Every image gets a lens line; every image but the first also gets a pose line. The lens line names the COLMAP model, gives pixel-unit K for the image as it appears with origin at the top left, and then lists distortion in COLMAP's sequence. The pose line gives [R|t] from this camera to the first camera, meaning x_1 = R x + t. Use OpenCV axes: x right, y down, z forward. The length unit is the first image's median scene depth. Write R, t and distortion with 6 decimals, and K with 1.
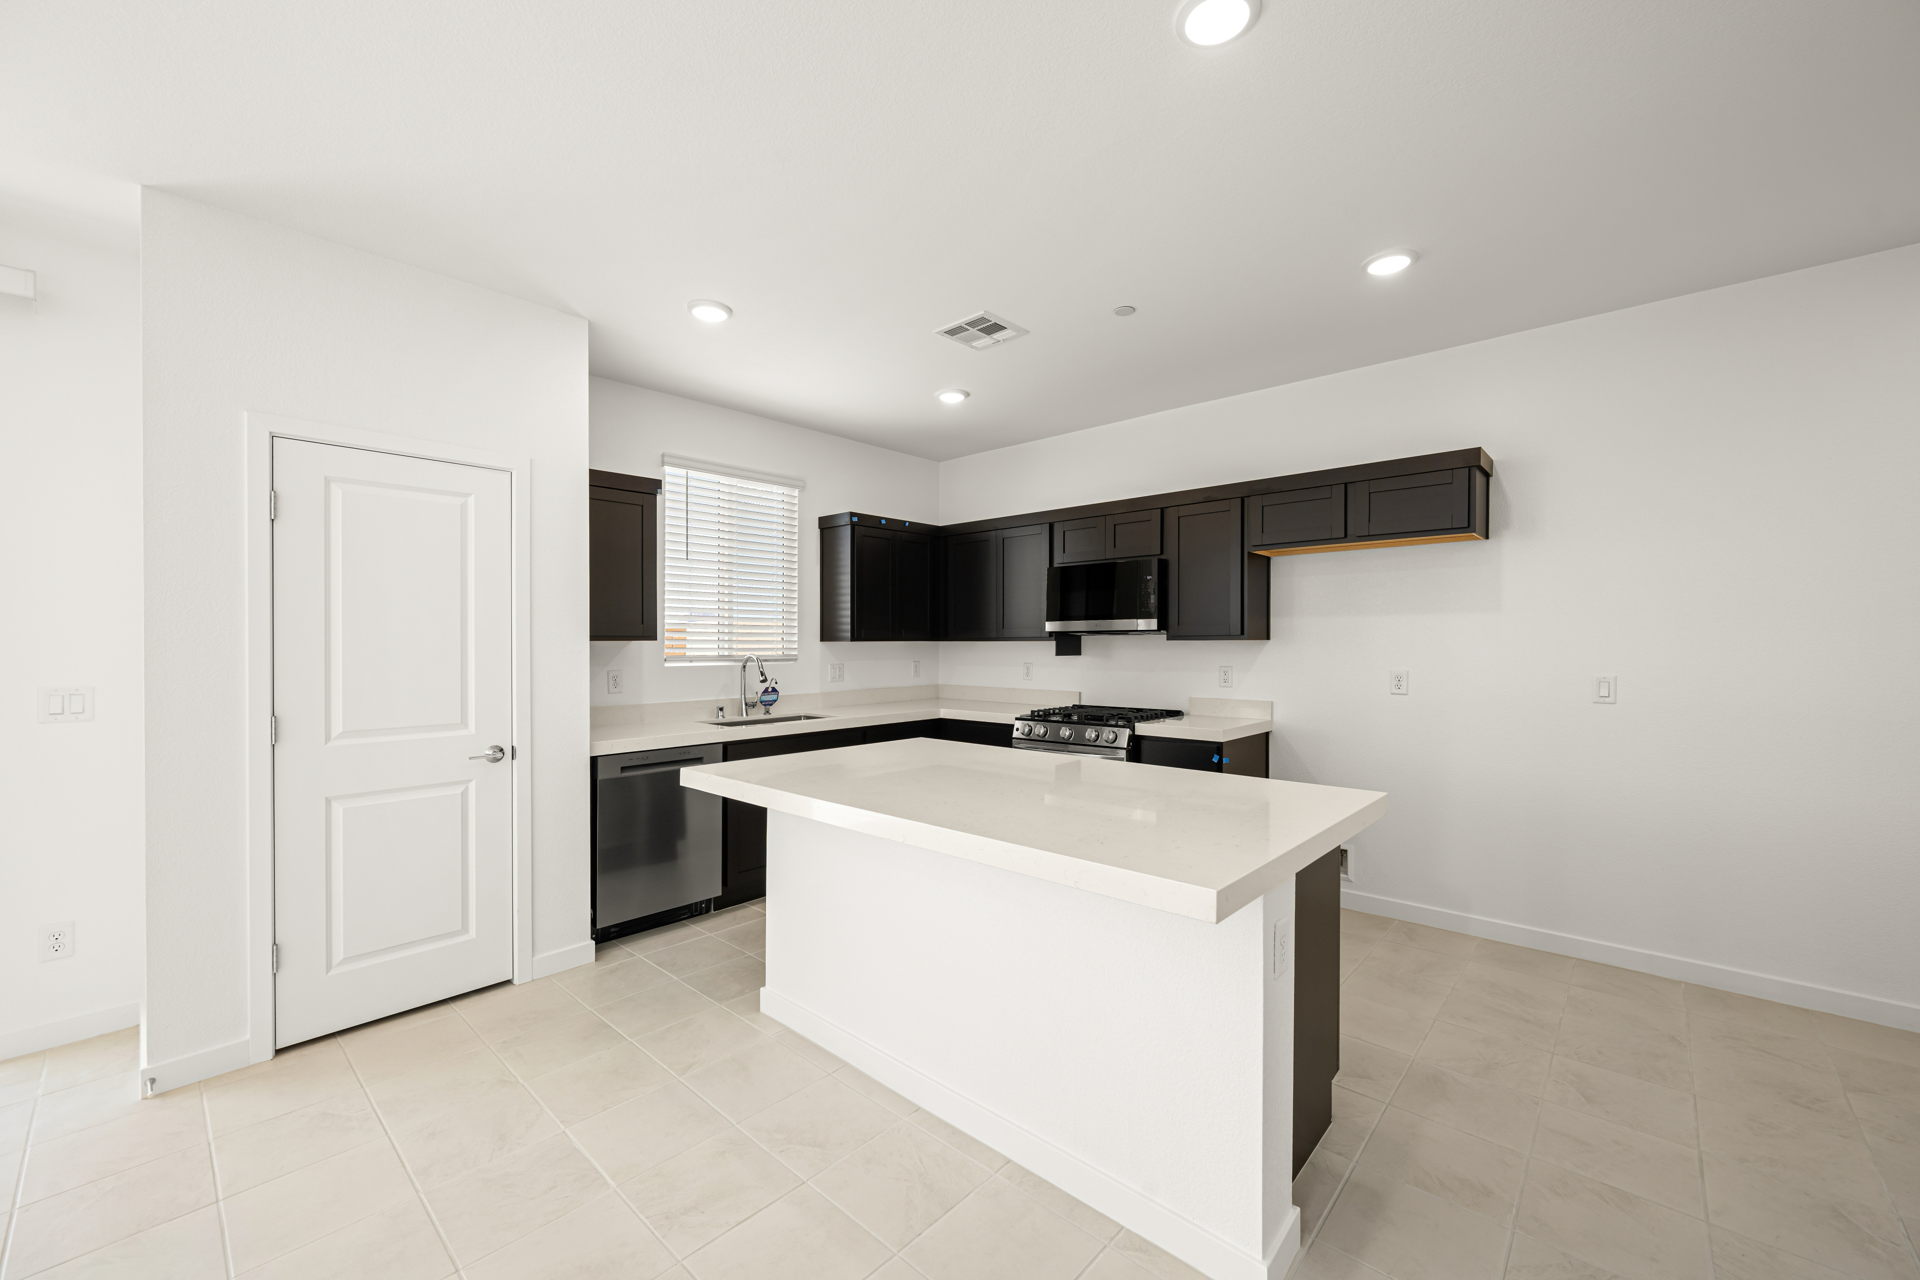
lens RADIAL K [[761.5, 0, 960.9], [0, 761.5, 645.1], [0, 0, 1]] dist [0.001570, -0.000754]
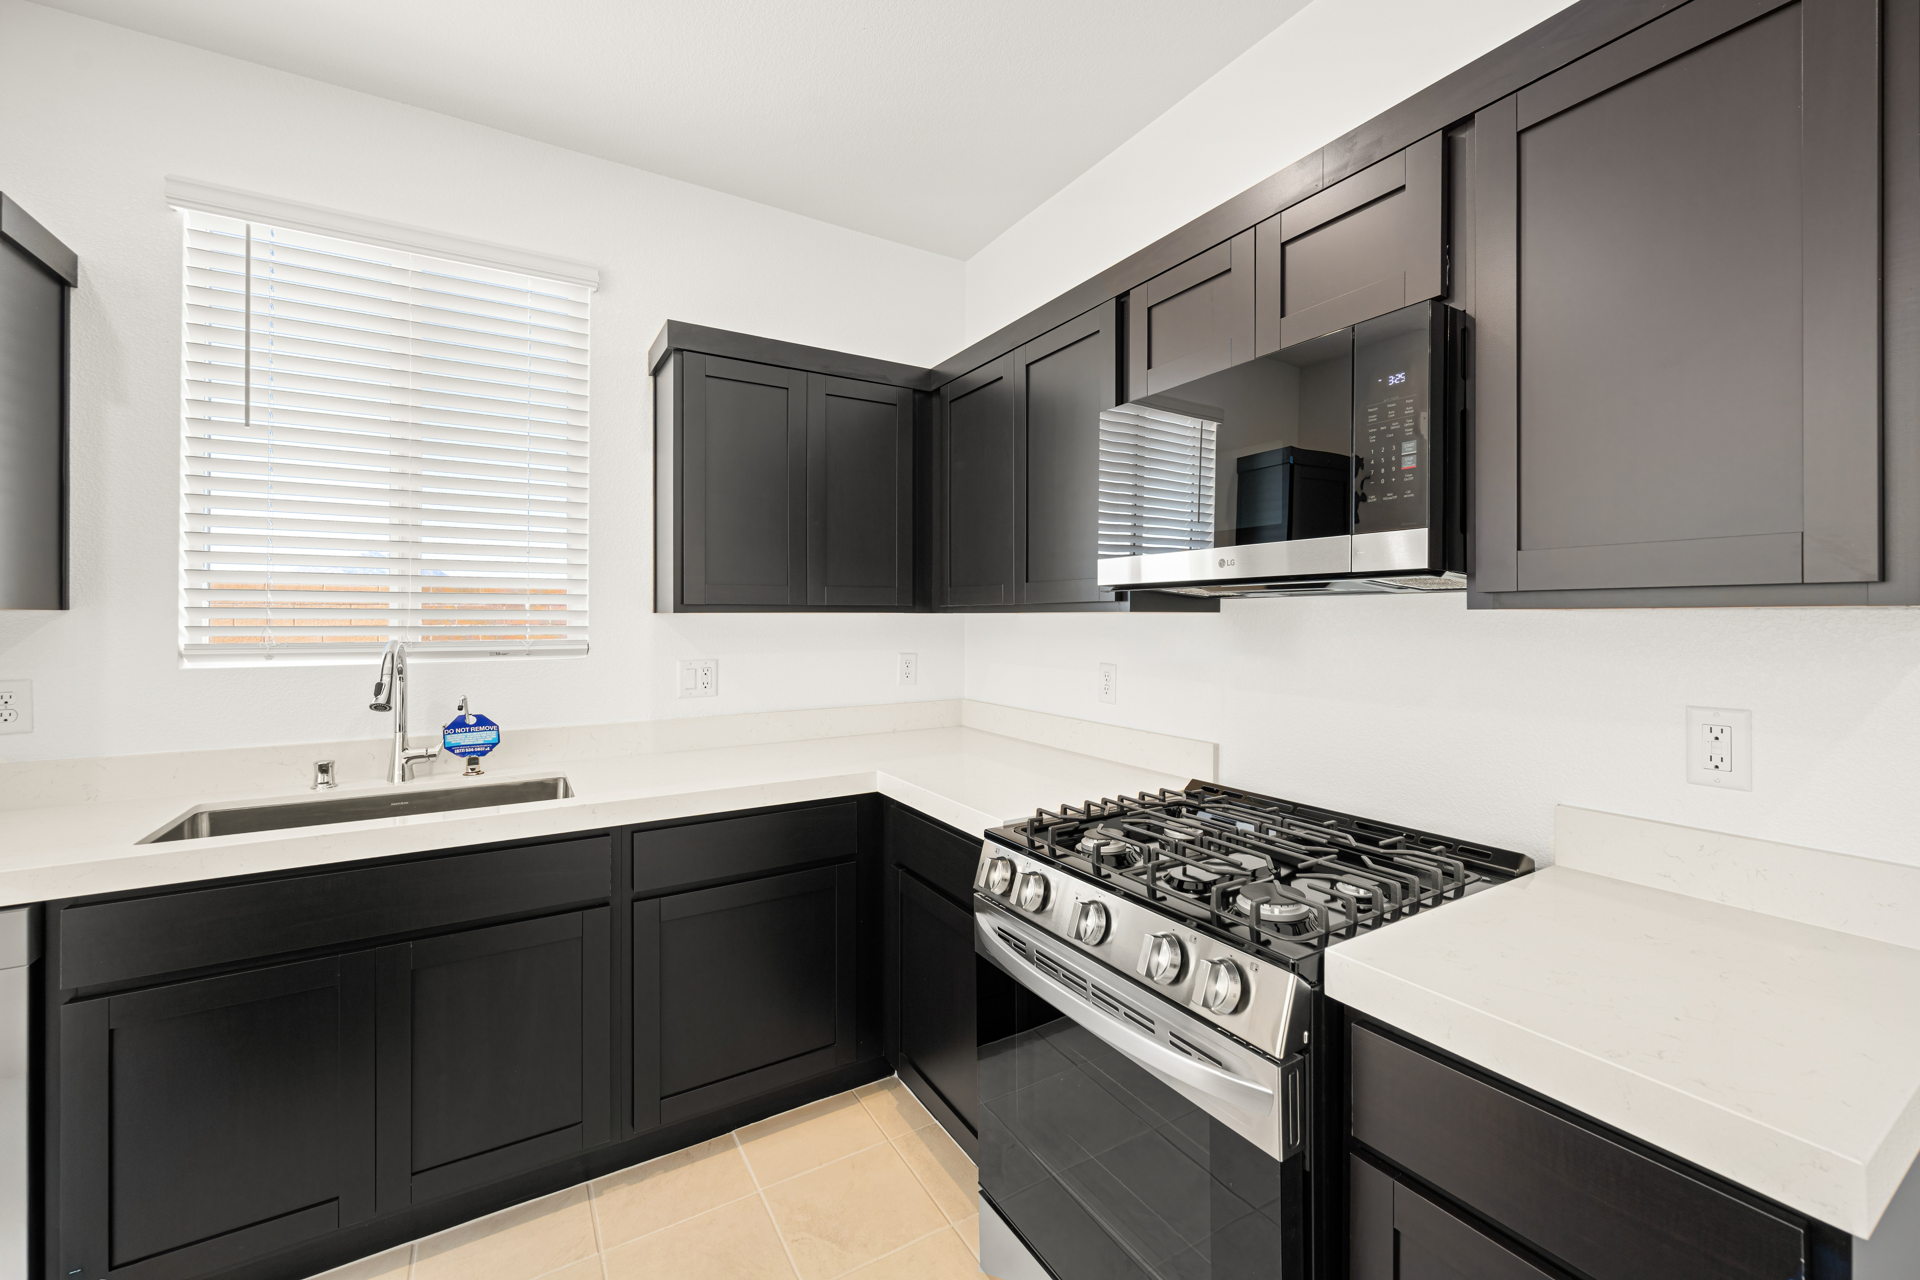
lens RADIAL K [[790.7, 0, 1006.1], [0, 790.7, 616.7], [0, 0, 1]] dist [0.000213, -0.000083]
pose [[0.966787, 0.002062, -0.255575, 0.179386], [-0.002146, 0.999998, -0.000050, -0.003106], [0.255574, 0.000597, 0.966789, 0.671277]]
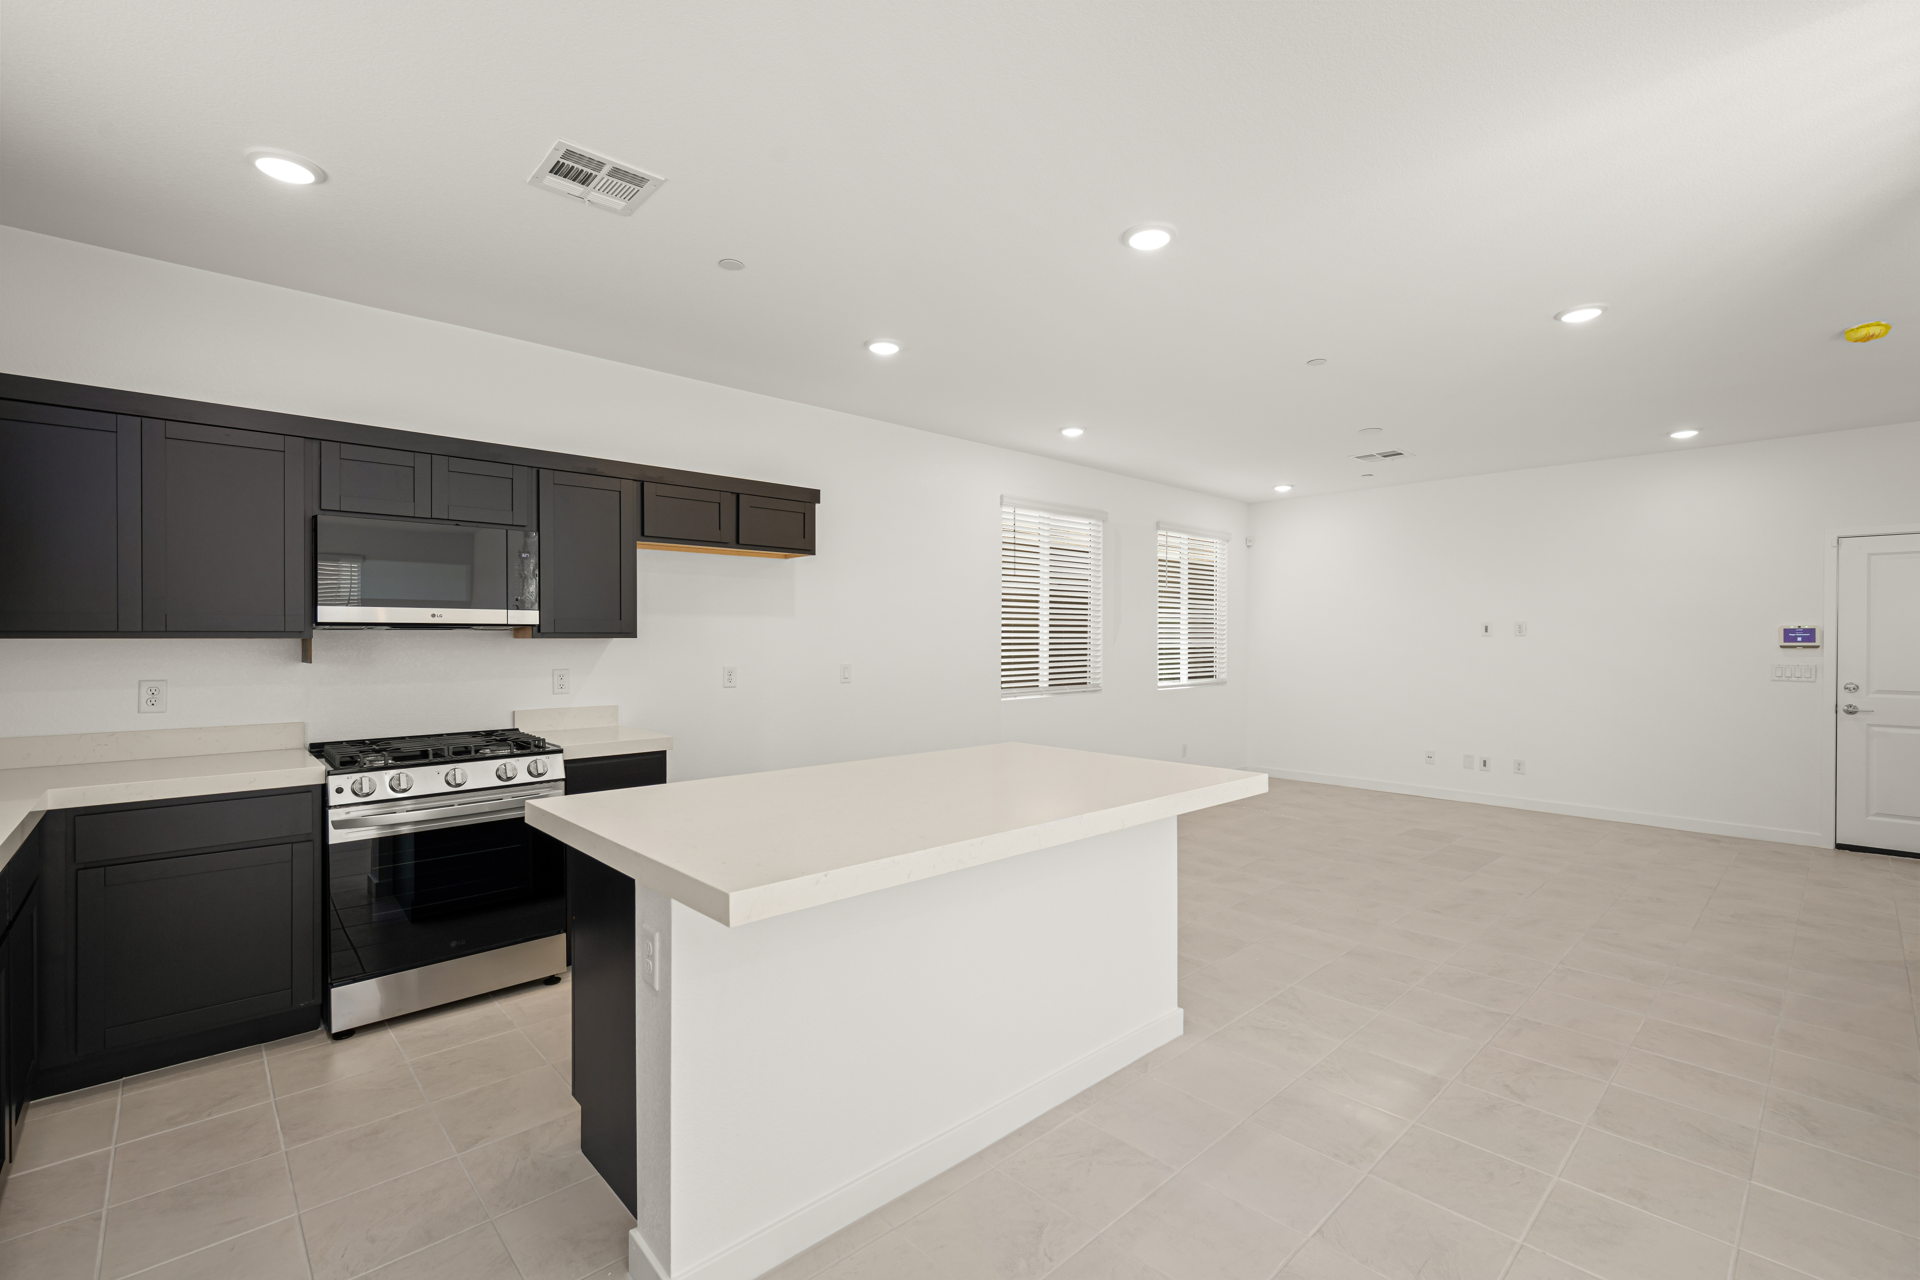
lens RADIAL K [[840.9, 0, 963.9], [0, 840.9, 643.8], [0, 0, 1]] dist [-0.001155, 0.000038]
pose [[0.074947, -0.004402, 0.997178, -0.544132], [0.003244, 0.999986, 0.004171, -0.002767], [-0.997182, 0.002922, 0.074960, 0.486061]]
